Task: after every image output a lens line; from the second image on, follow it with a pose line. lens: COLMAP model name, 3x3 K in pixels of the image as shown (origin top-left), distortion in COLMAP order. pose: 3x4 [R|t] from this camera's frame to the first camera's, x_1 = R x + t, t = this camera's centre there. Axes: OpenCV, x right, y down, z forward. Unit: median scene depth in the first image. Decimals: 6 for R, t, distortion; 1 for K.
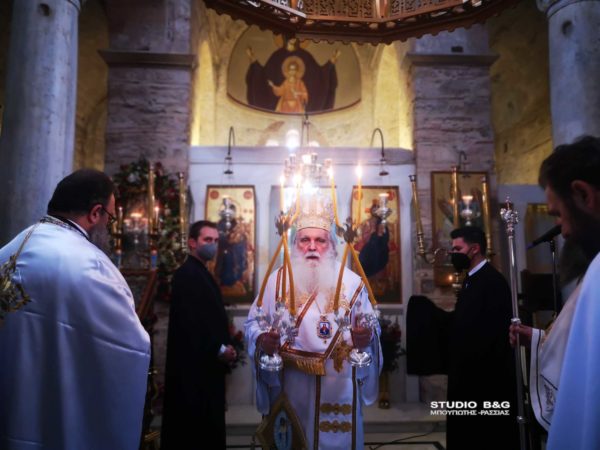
lens RADIAL K [[462.5, 0, 301.0], [0, 462.5, 224.3], [0, 0, 1]] dist [0.006745, 0.000001]
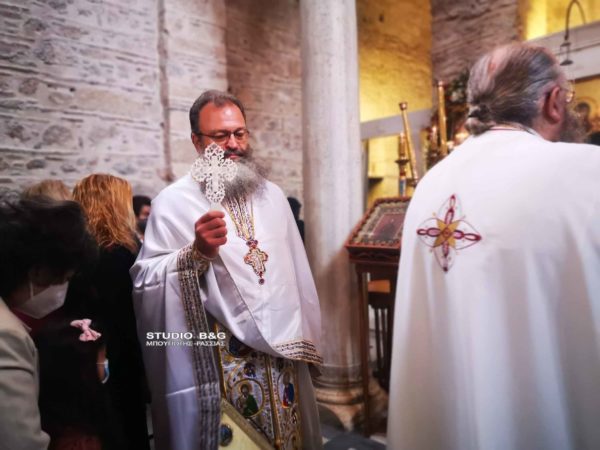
lens RADIAL K [[462.5, 0, 300.4], [0, 462.5, 224.8], [0, 0, 1]] dist [0.006745, 0.000001]
pose [[0.662641, -0.003381, -0.748929, 0.133001], [0.131438, 0.984995, 0.111848, 0.010737], [0.737313, -0.172552, 0.653143, 0.102451]]
